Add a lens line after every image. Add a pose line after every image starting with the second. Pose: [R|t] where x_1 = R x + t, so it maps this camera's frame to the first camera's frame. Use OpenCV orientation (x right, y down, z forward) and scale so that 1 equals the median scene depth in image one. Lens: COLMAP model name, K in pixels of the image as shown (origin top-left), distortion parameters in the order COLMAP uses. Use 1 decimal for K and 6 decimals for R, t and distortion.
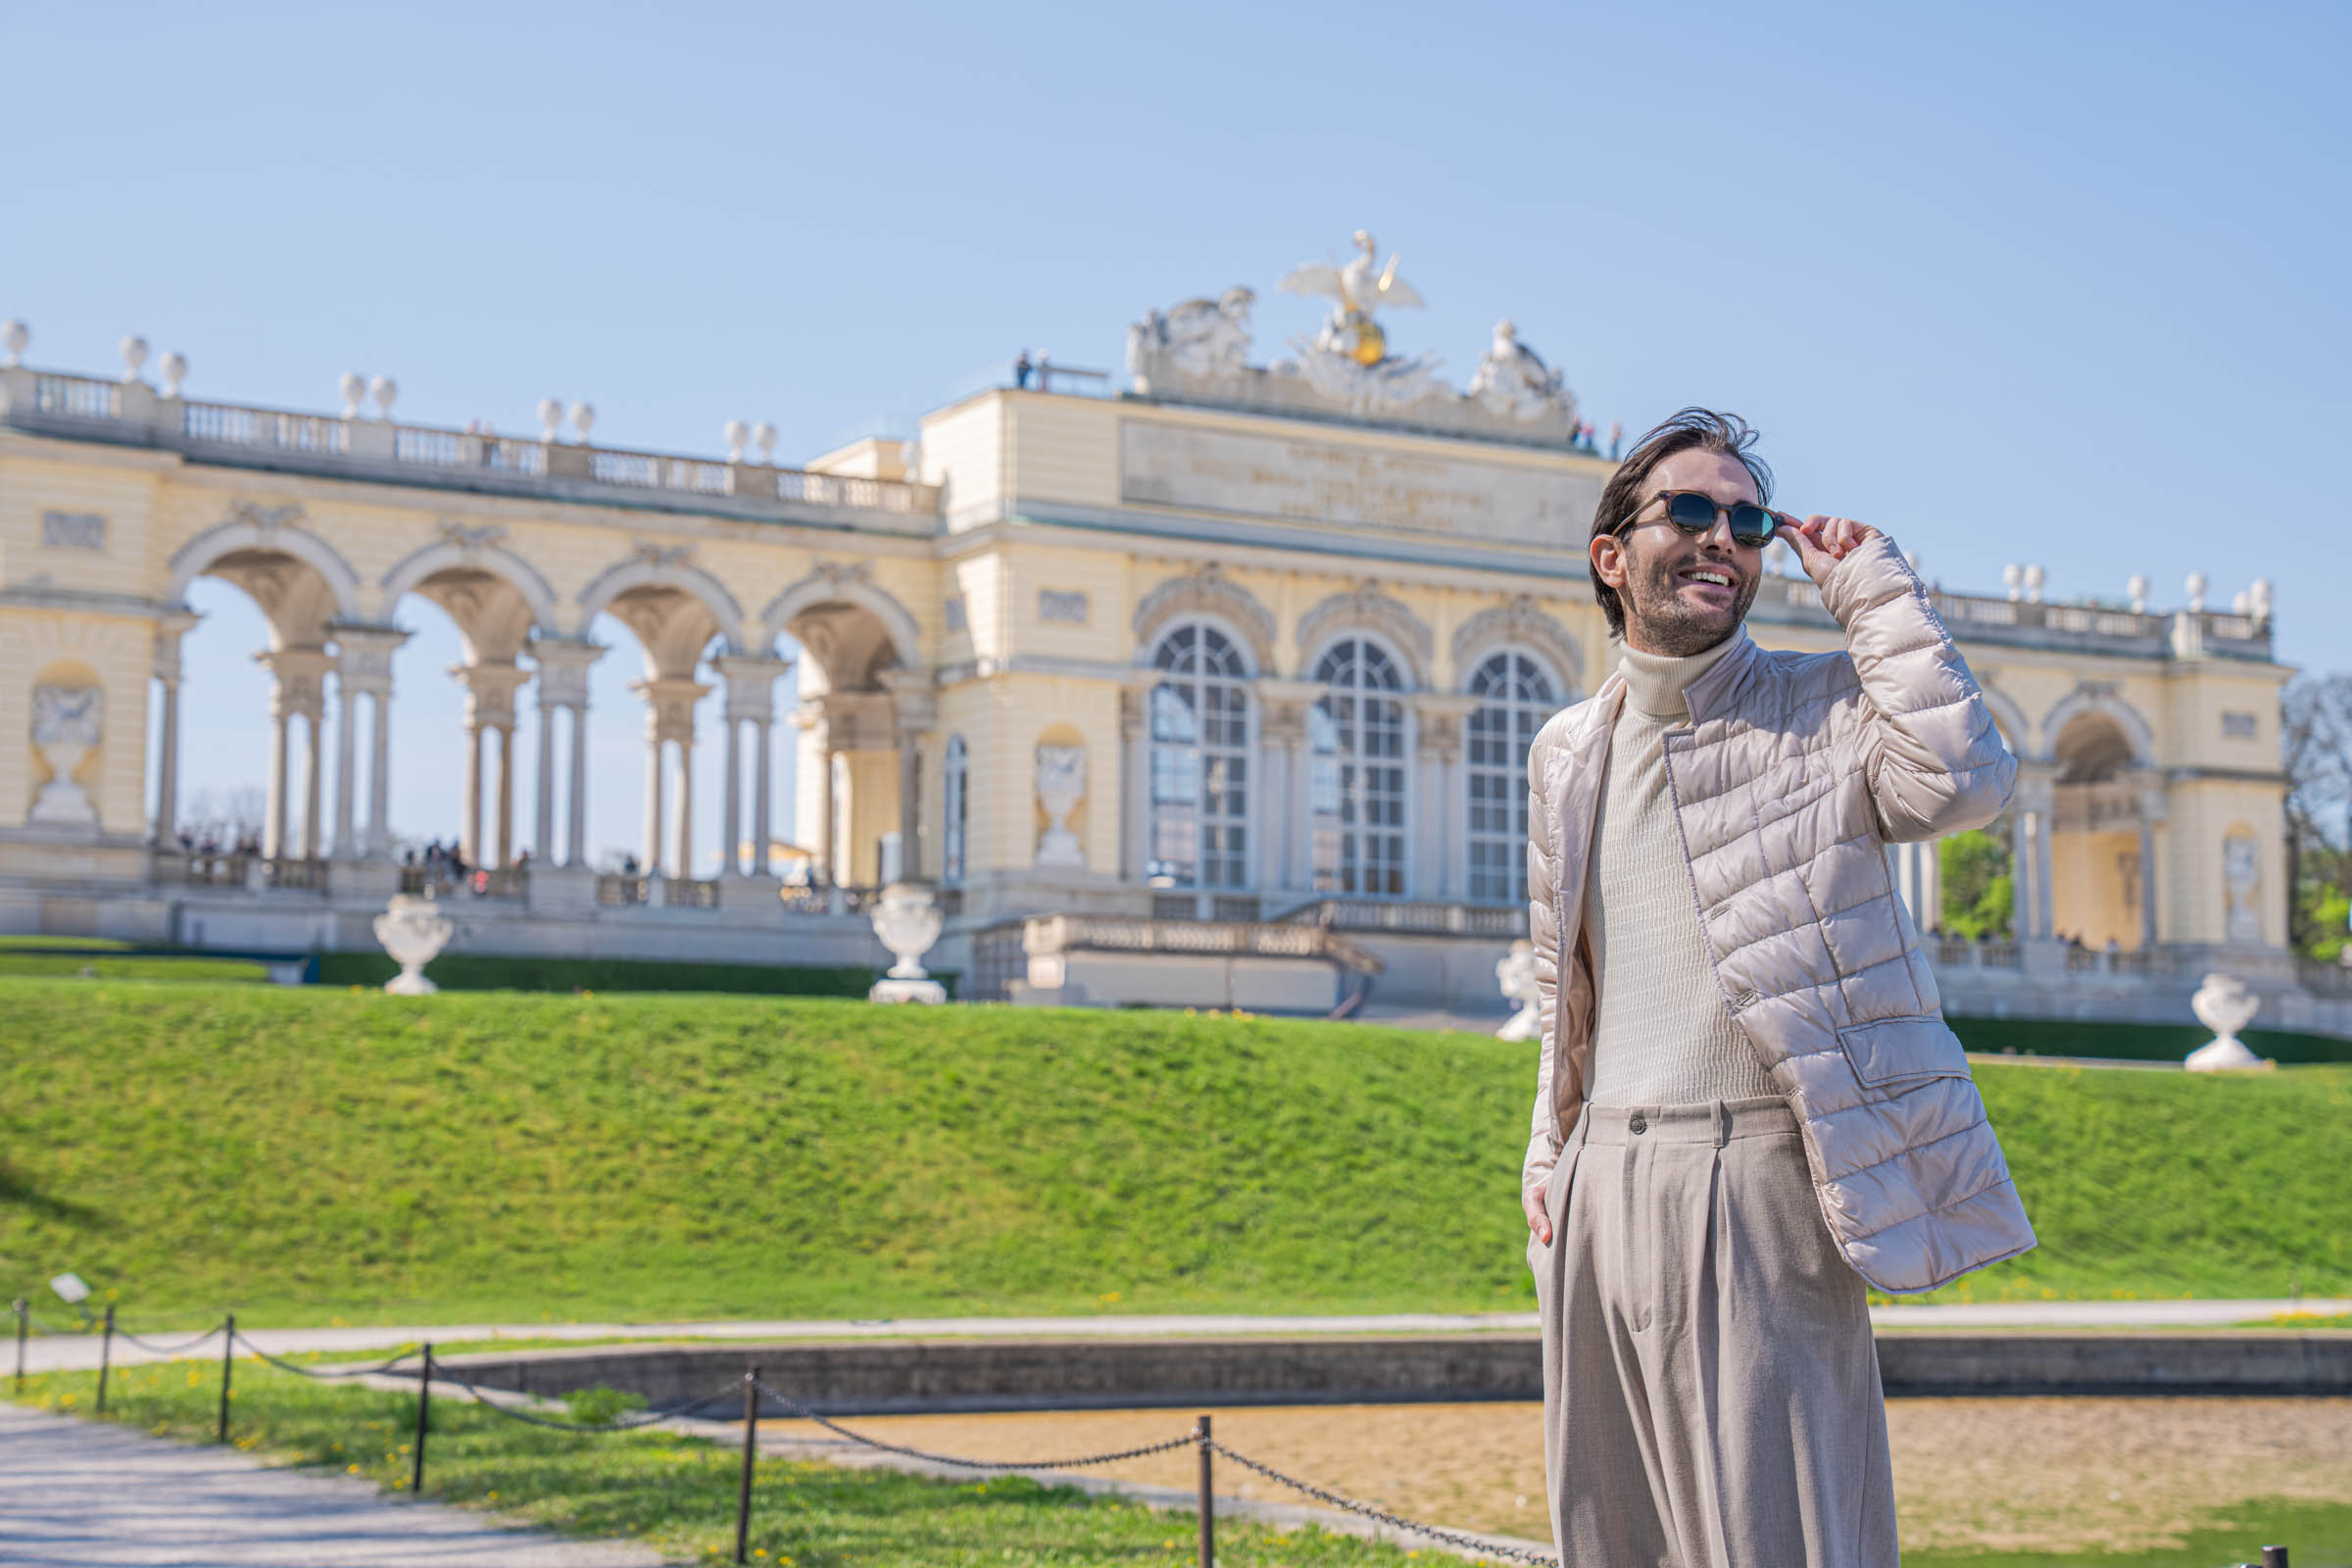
lens RADIAL K [[3992.2, 0, 1146.8], [0, 3992.2, 797.3], [0, 0, 1]] dist [0.300251, 0.000000]
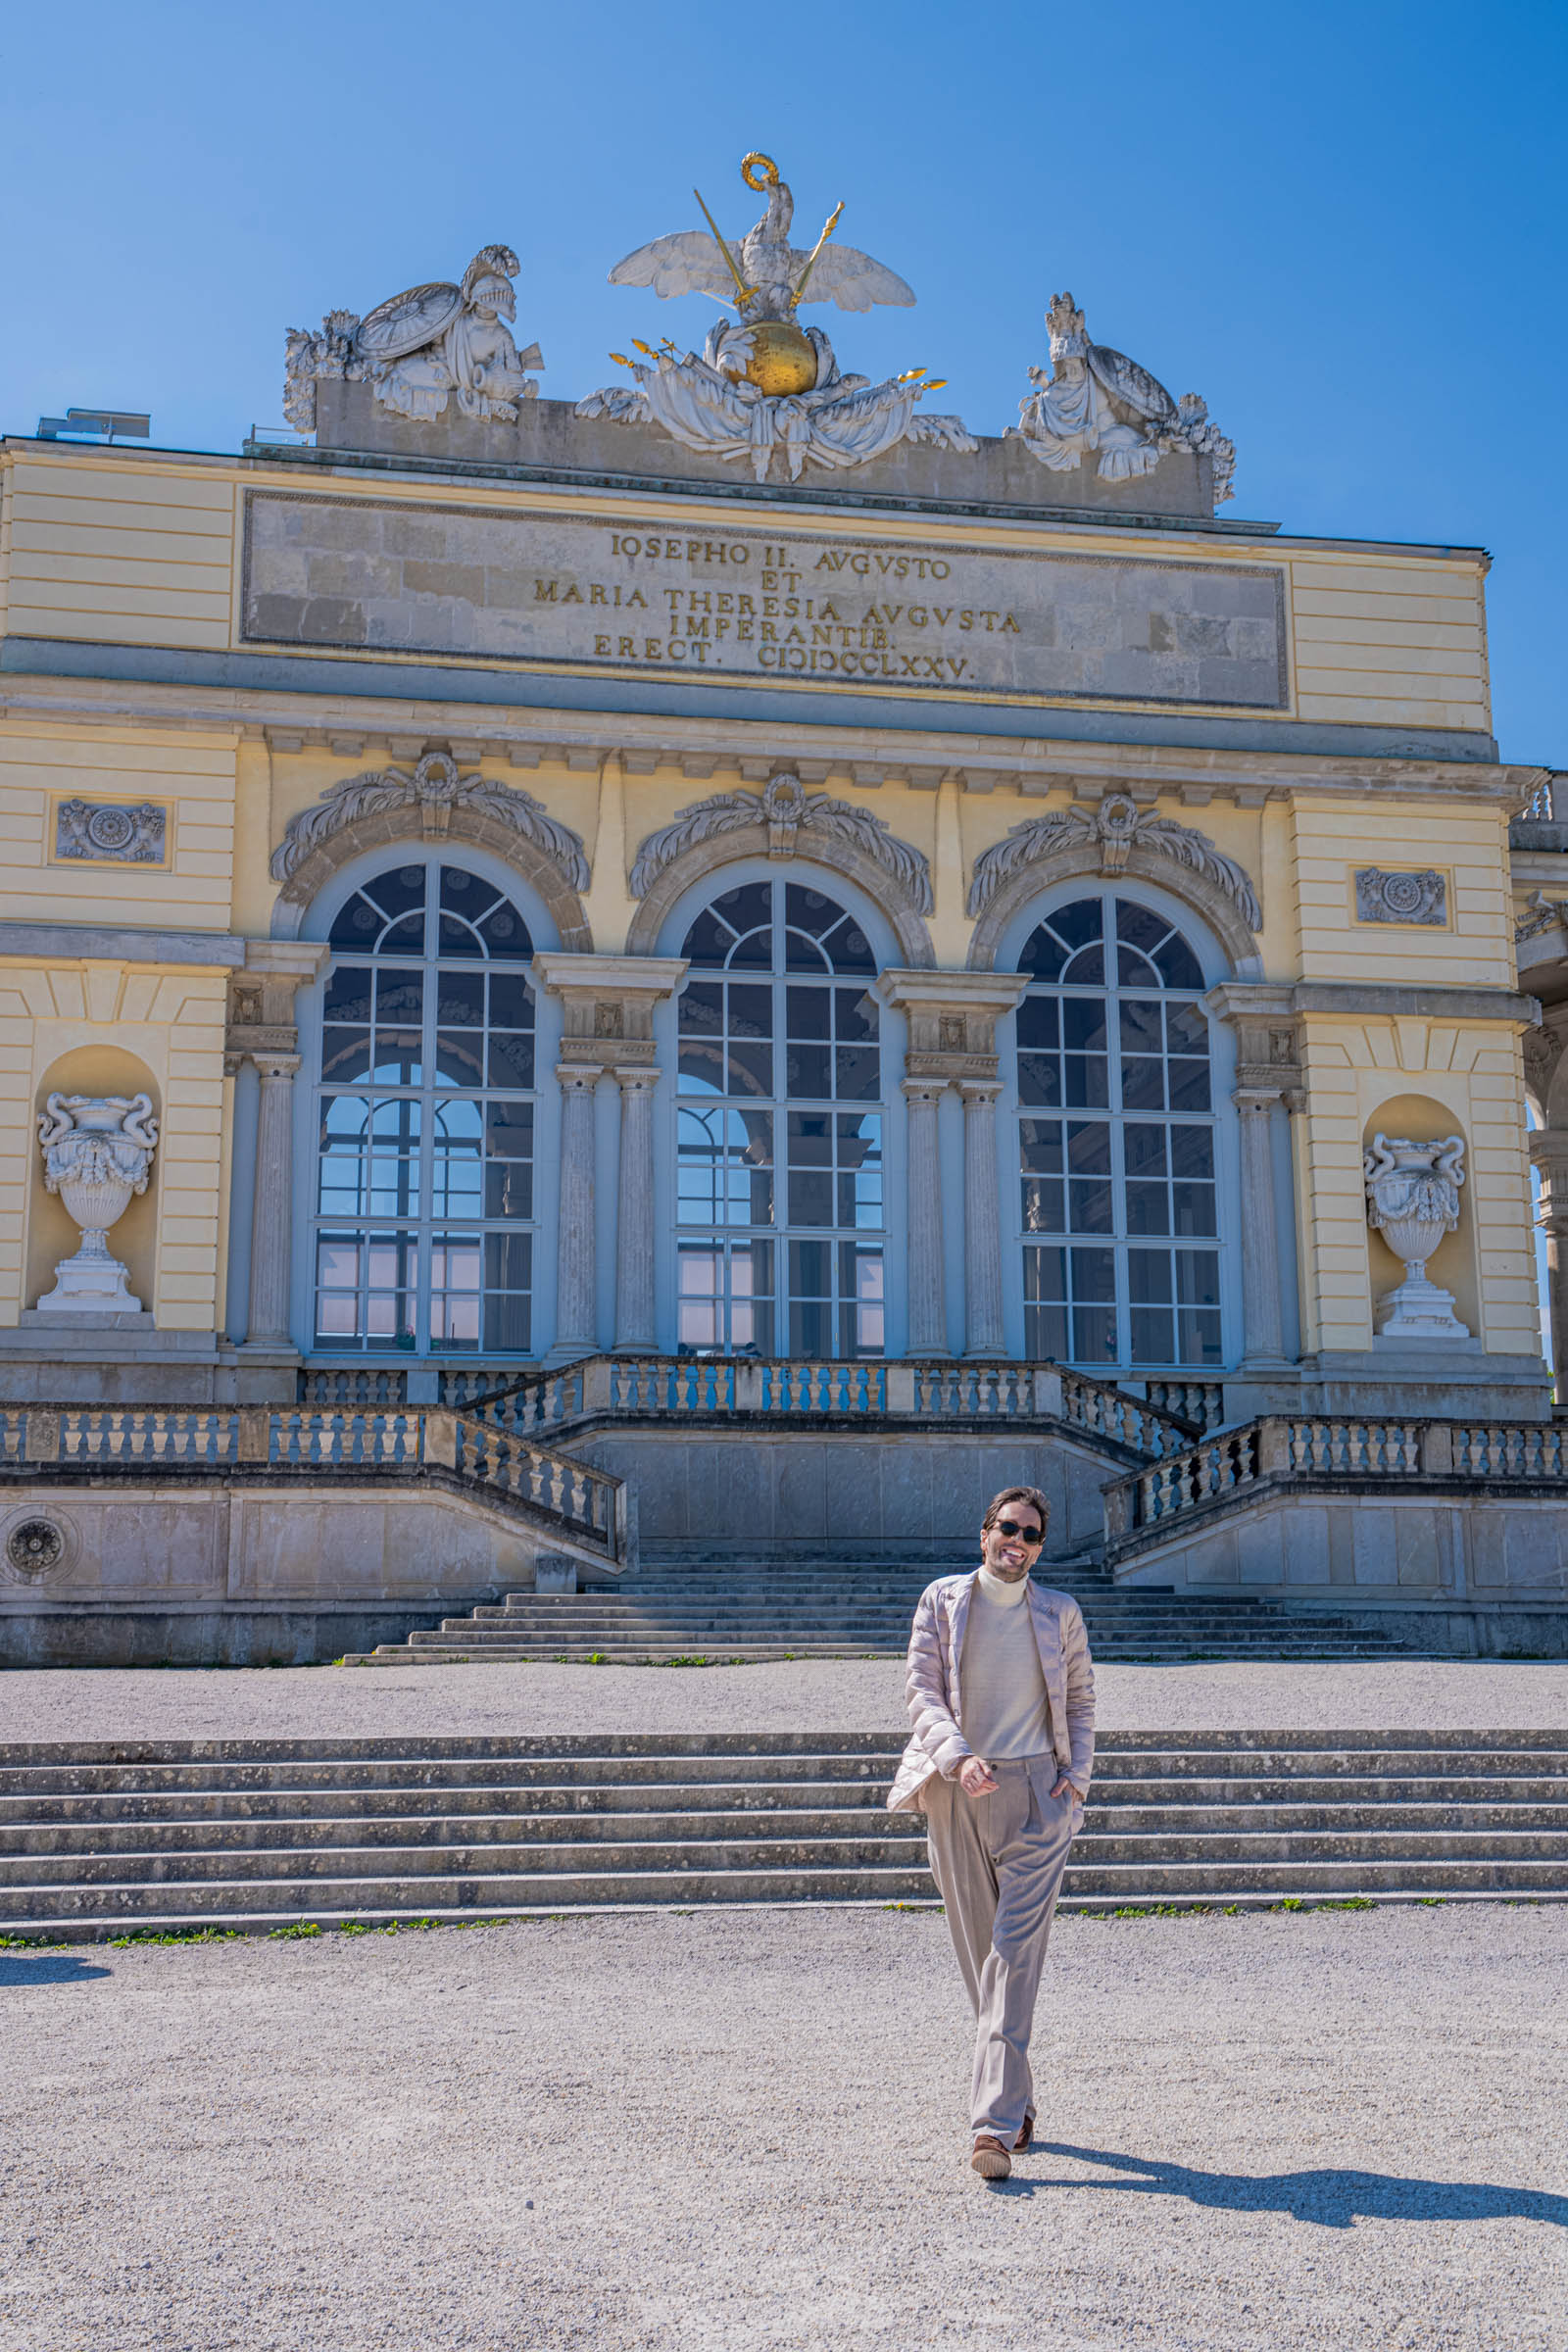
lens RADIAL K [[2619.9, 0, 771.6], [0, 2619.9, 1163.8], [0, 0, 1]] dist [0.073309, 0.000000]
pose [[0.944839, -0.076116, -0.318567, 0.161877], [0.046373, 0.993912, -0.099942, 0.033231], [0.324235, 0.079656, 0.942617, 0.673522]]
